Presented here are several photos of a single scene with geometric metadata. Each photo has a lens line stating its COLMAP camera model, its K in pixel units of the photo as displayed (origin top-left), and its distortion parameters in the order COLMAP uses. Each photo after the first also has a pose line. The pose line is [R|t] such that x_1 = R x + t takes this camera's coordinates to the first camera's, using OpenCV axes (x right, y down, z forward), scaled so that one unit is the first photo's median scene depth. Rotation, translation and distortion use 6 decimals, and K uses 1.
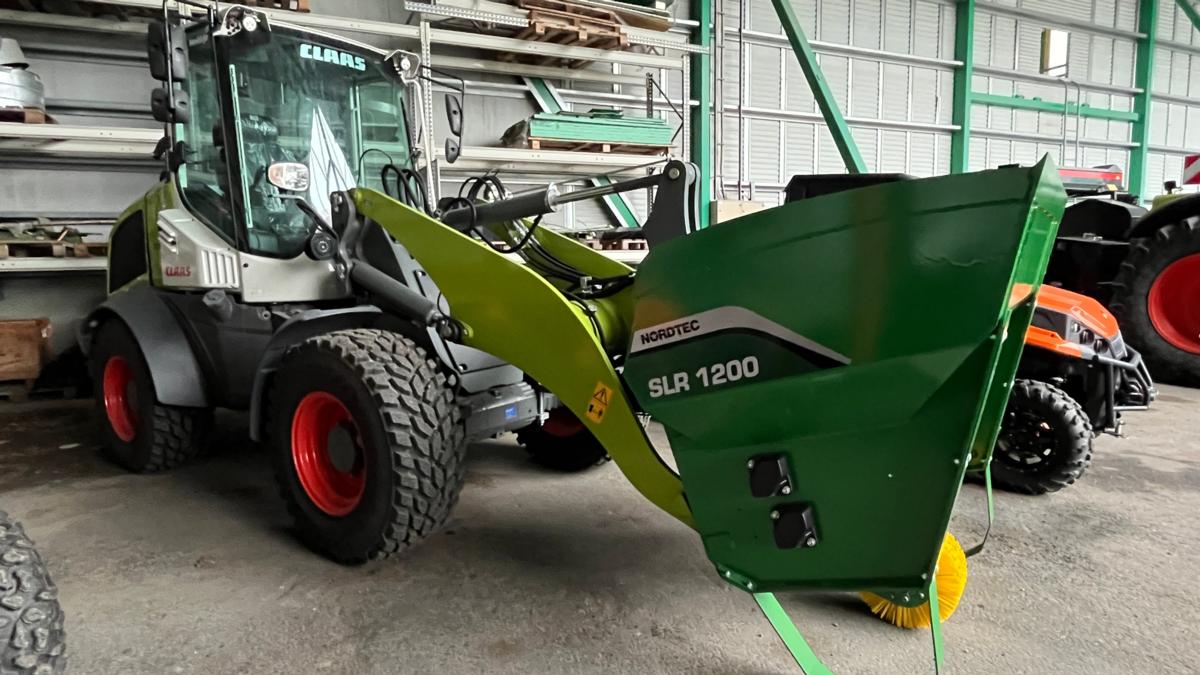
lens RADIAL K [[698.9, 0, 599.8], [0, 698.9, 337.6], [0, 0, 1]] dist [-0.001670, -0.000226]
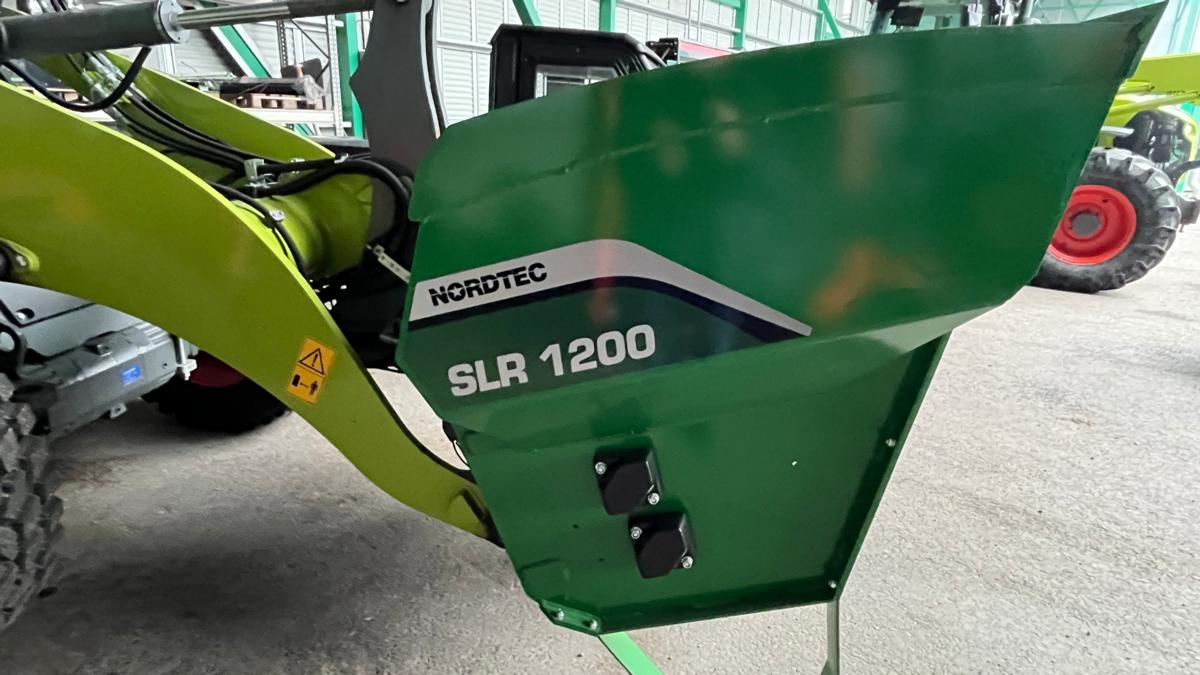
lens RADIAL K [[698.9, 0, 599.0], [0, 698.9, 337.5], [0, 0, 1]] dist [-0.001670, -0.000226]
pose [[0.878295, -0.105272, 0.466387, -0.062293], [0.016787, 0.981648, 0.189962, -0.050788], [-0.477825, -0.159014, 0.863943, 0.338687]]
